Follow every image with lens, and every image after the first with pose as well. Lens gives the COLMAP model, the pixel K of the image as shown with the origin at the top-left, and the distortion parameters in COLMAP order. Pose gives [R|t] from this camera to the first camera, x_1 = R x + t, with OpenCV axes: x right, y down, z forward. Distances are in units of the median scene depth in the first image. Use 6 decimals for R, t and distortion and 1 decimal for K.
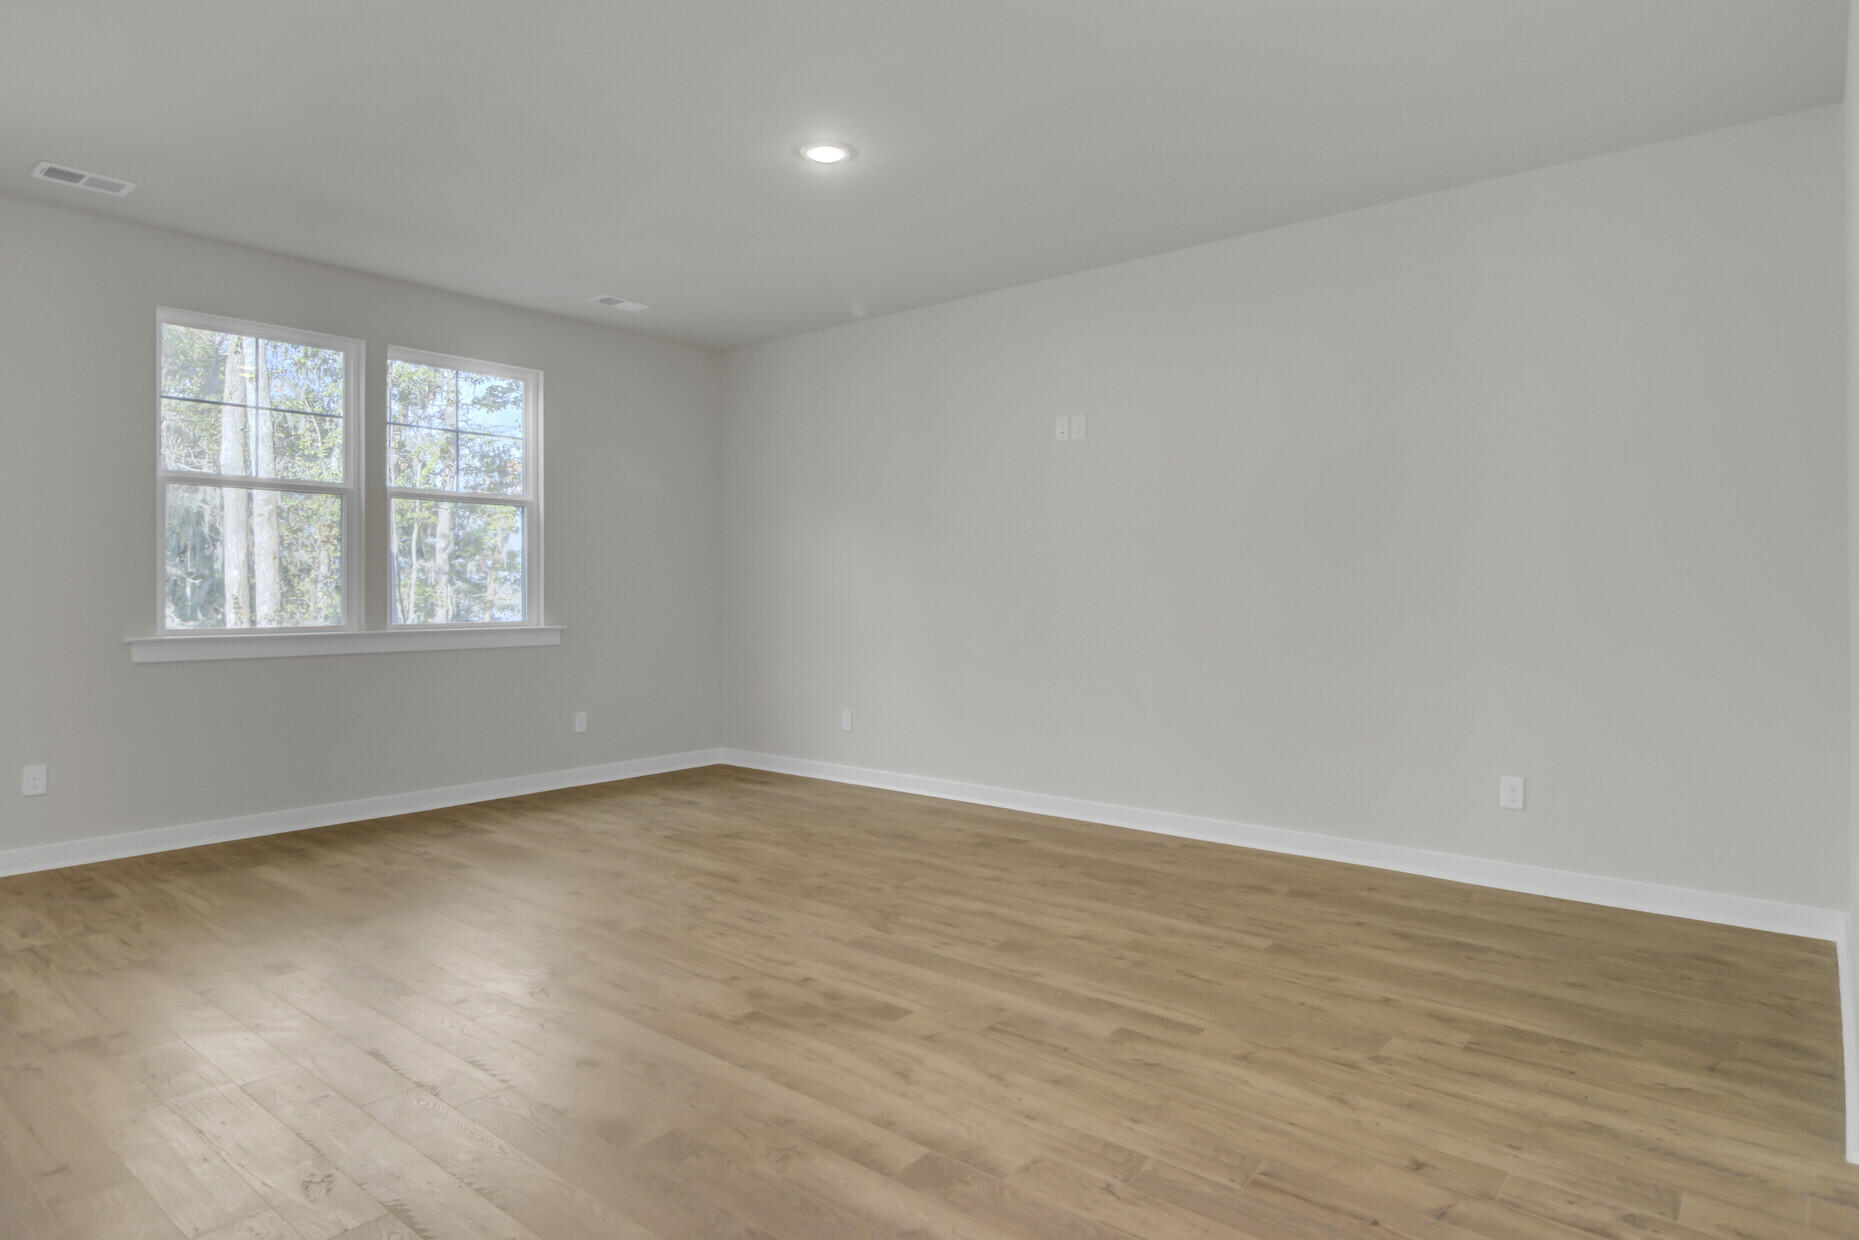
lens RADIAL K [[1078.5, 0, 929.5], [0, 1078.5, 620.0], [0, 0, 1]] dist [-0.001342, -0.000138]
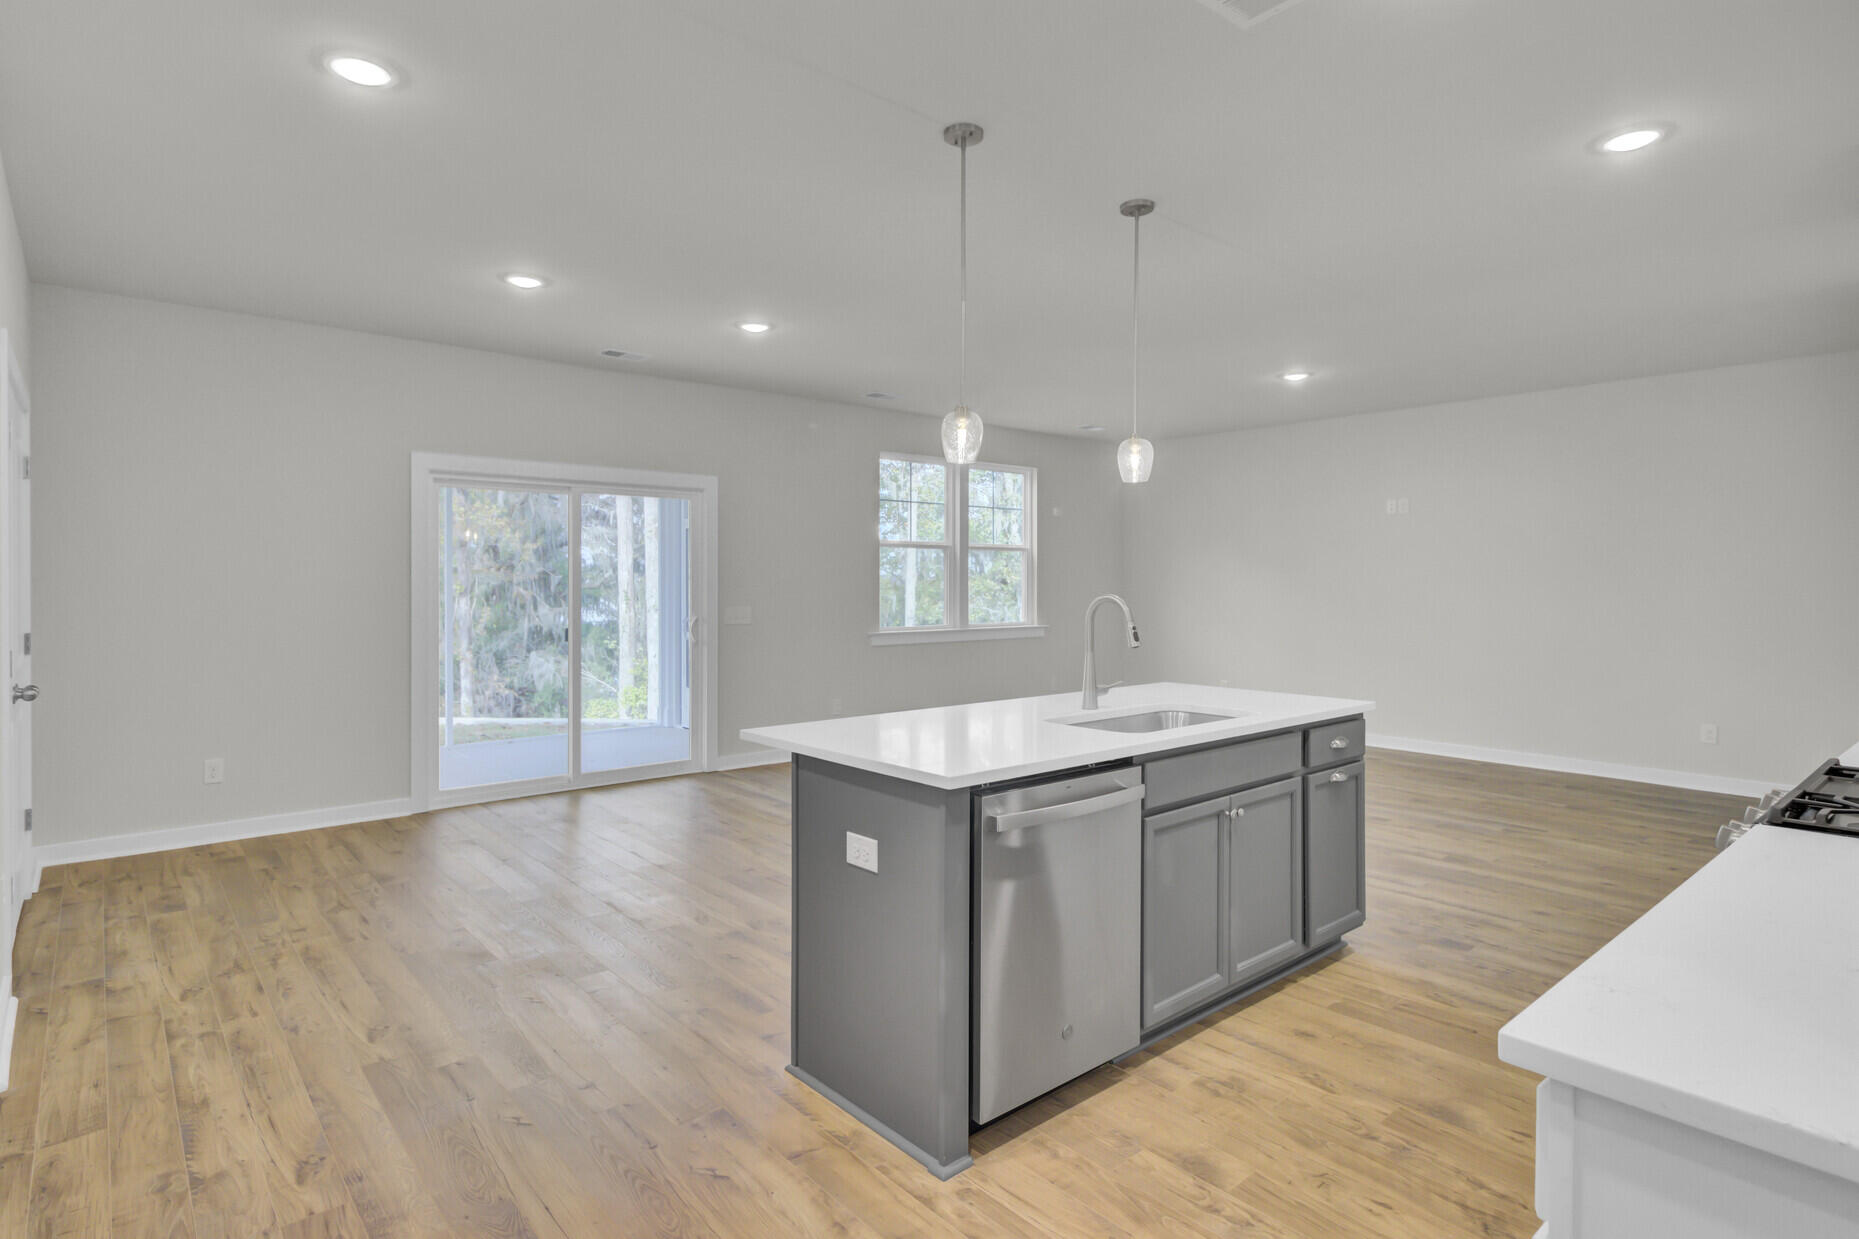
lens RADIAL K [[976.3, 0, 929.5], [0, 976.3, 619.5], [0, 0, 1]] dist [0.001733, 0.000167]
pose [[0.986666, 0.007803, -0.162572, -0.317254], [-0.005669, 0.999892, 0.013591, -0.026801], [0.162660, -0.012488, 0.986603, -0.540677]]
